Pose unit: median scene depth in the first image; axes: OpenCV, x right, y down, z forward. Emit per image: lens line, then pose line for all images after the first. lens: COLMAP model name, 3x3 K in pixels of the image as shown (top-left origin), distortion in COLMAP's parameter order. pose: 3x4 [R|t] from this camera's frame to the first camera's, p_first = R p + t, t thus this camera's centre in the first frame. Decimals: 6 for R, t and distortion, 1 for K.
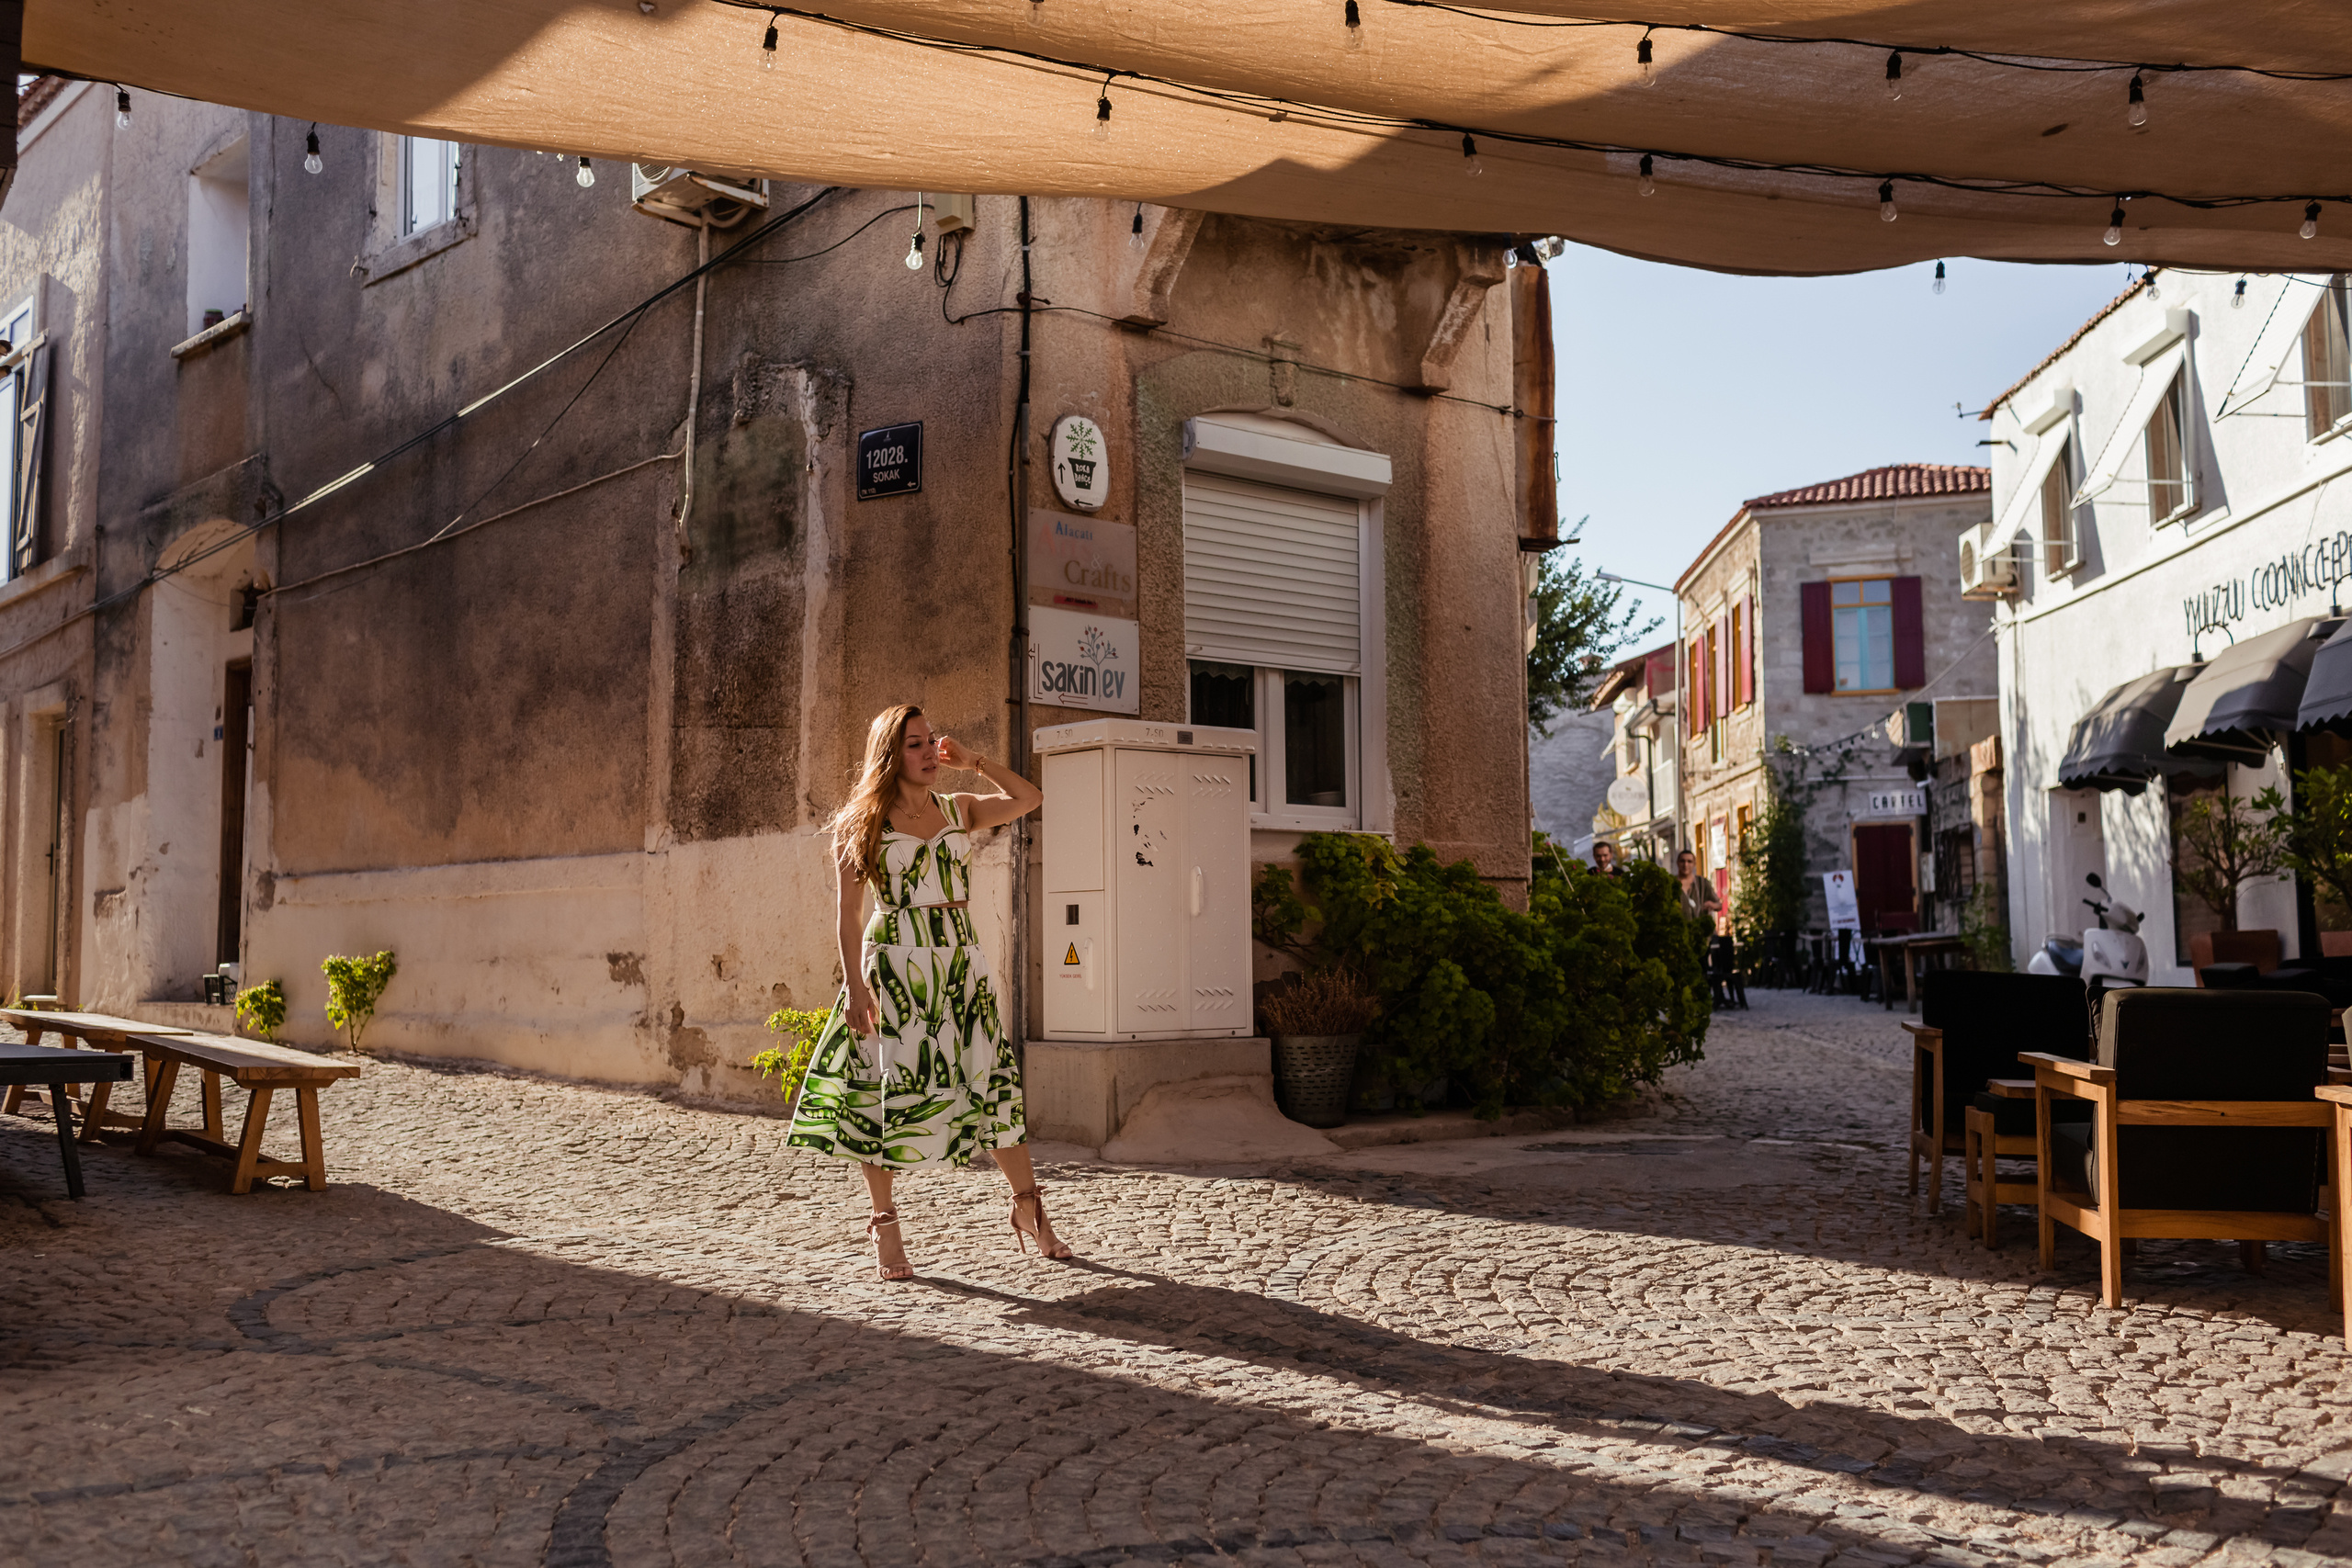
lens RADIAL K [[2244.9, 0, 1201.4], [0, 2244.9, 787.7], [0, 0, 1]] dist [0.006306, 0.009135]
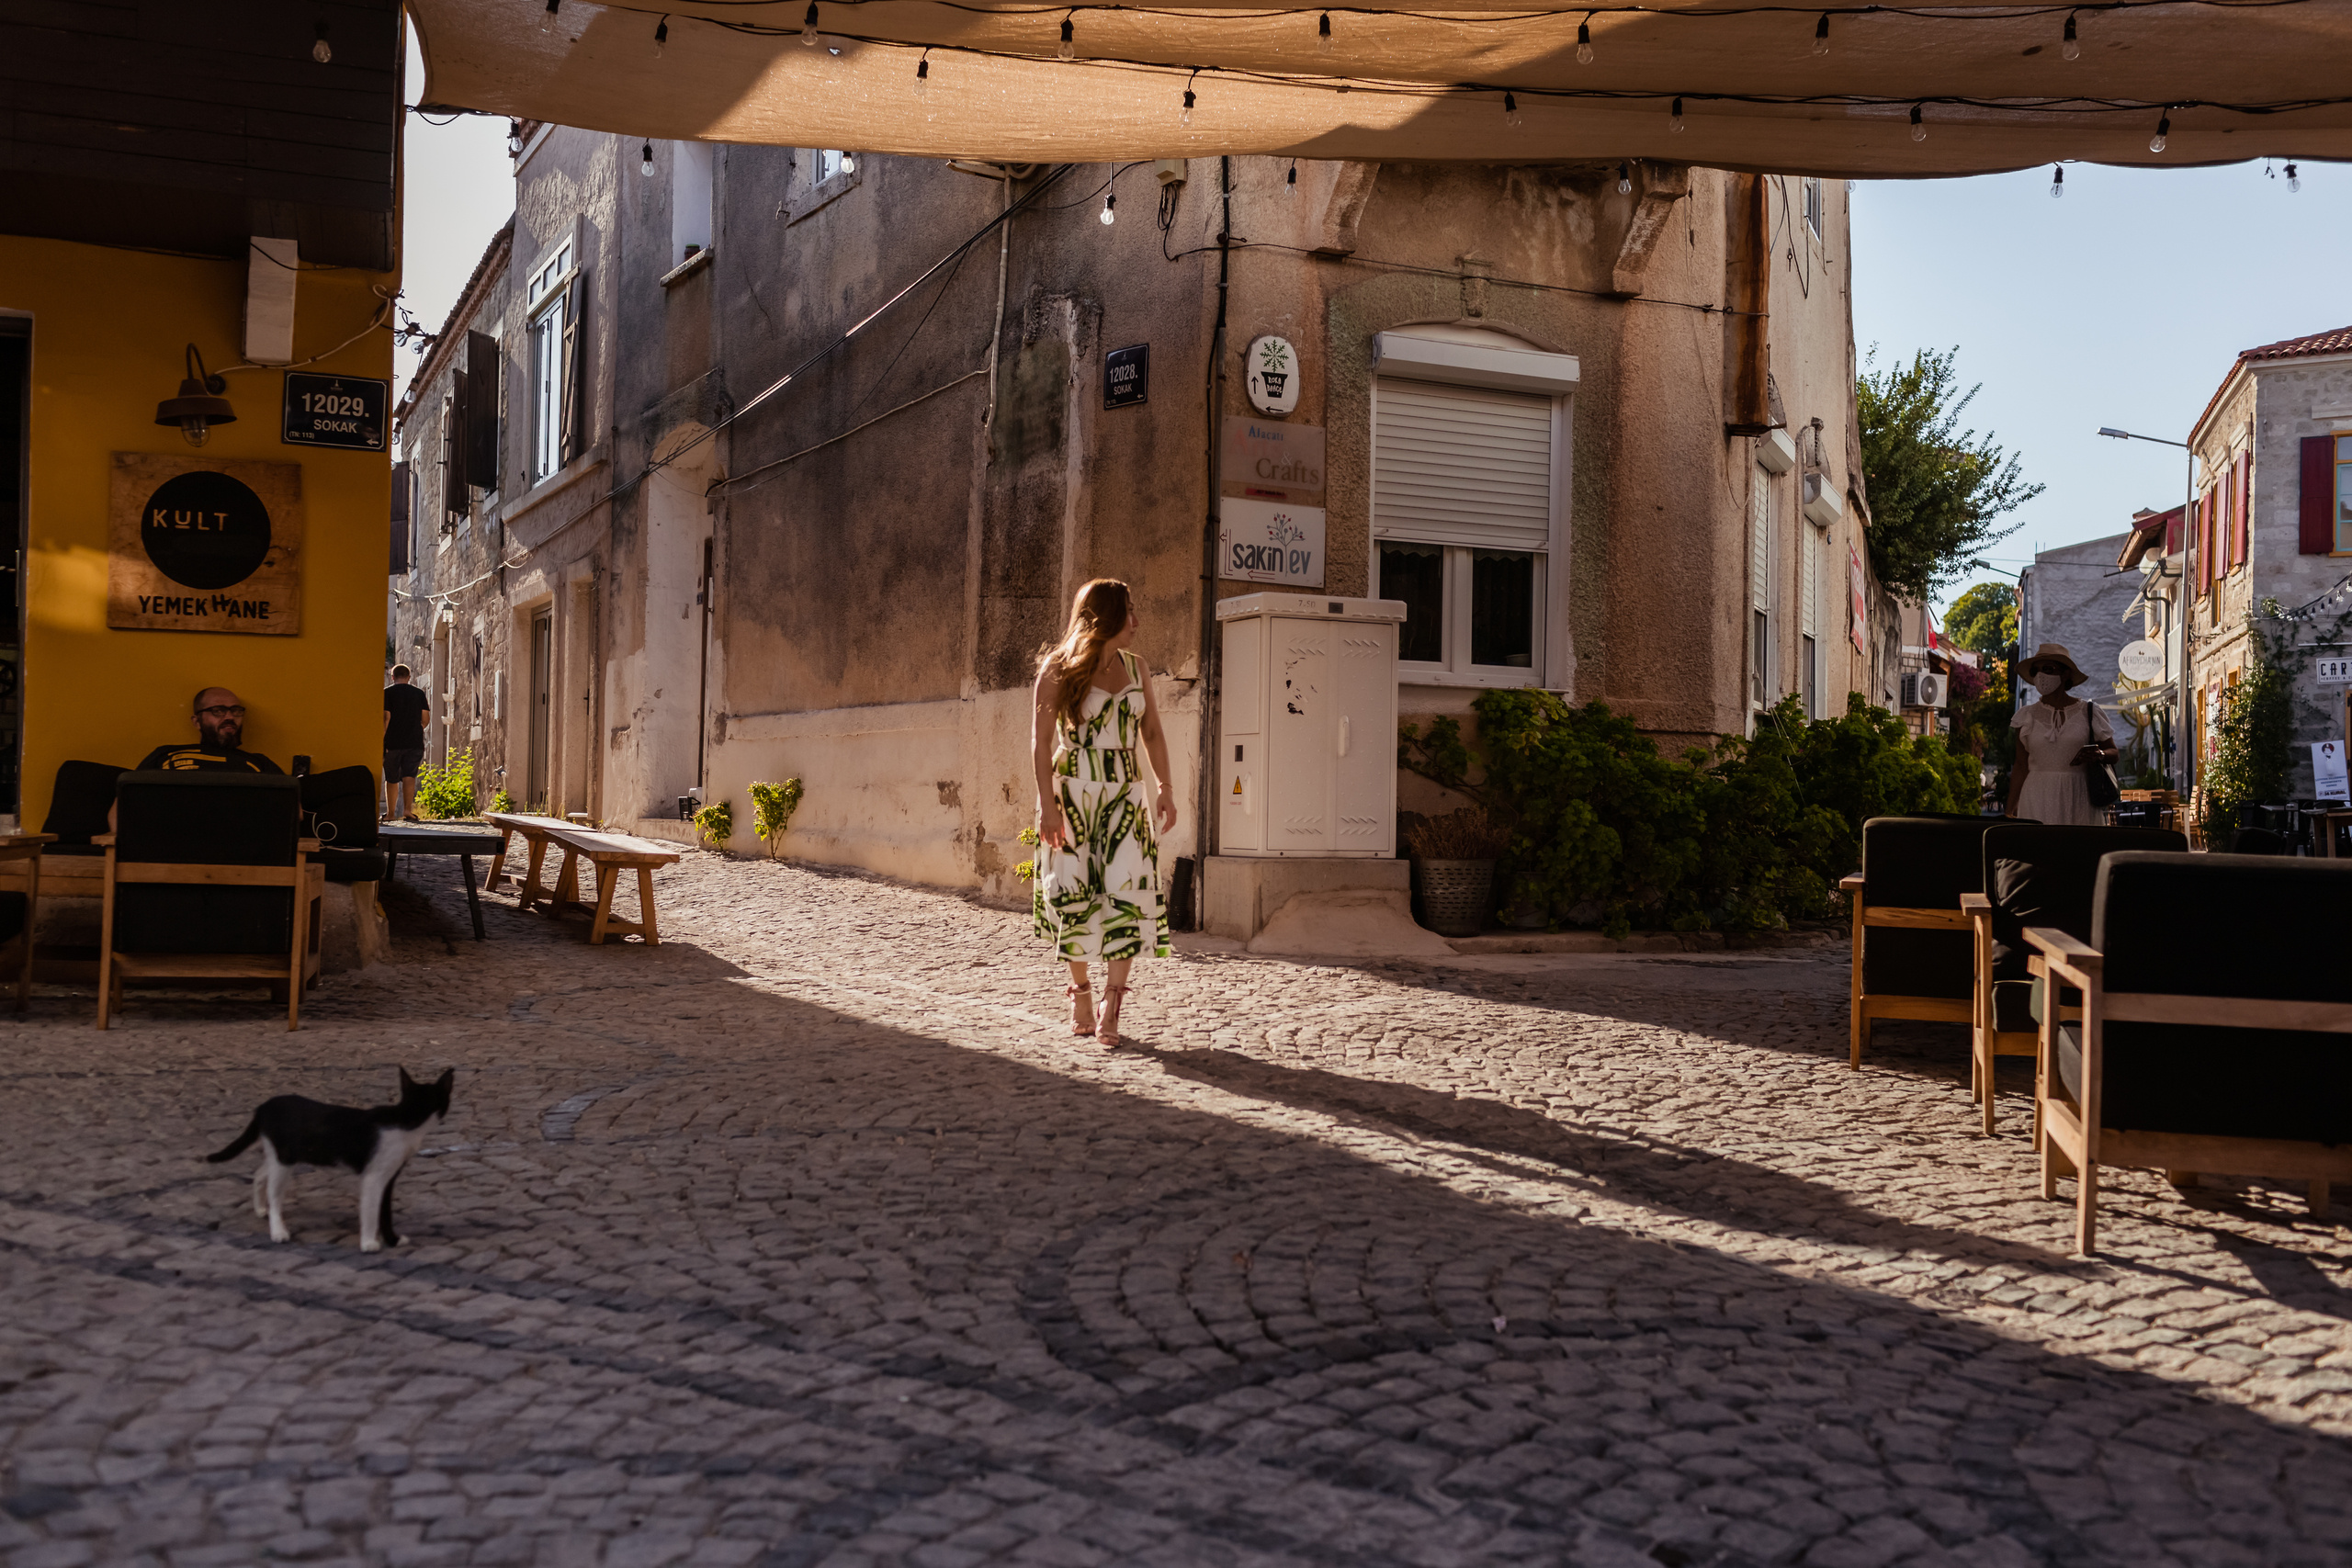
lens RADIAL K [[2244.9, 0, 1201.4], [0, 2244.9, 787.7], [0, 0, 1]] dist [0.006306, 0.009135]
pose [[0.967640, 0.022267, -0.251349, 0.186903], [-0.006517, 0.997972, 0.063321, -0.001562], [0.252250, -0.059634, 0.965823, -0.150473]]
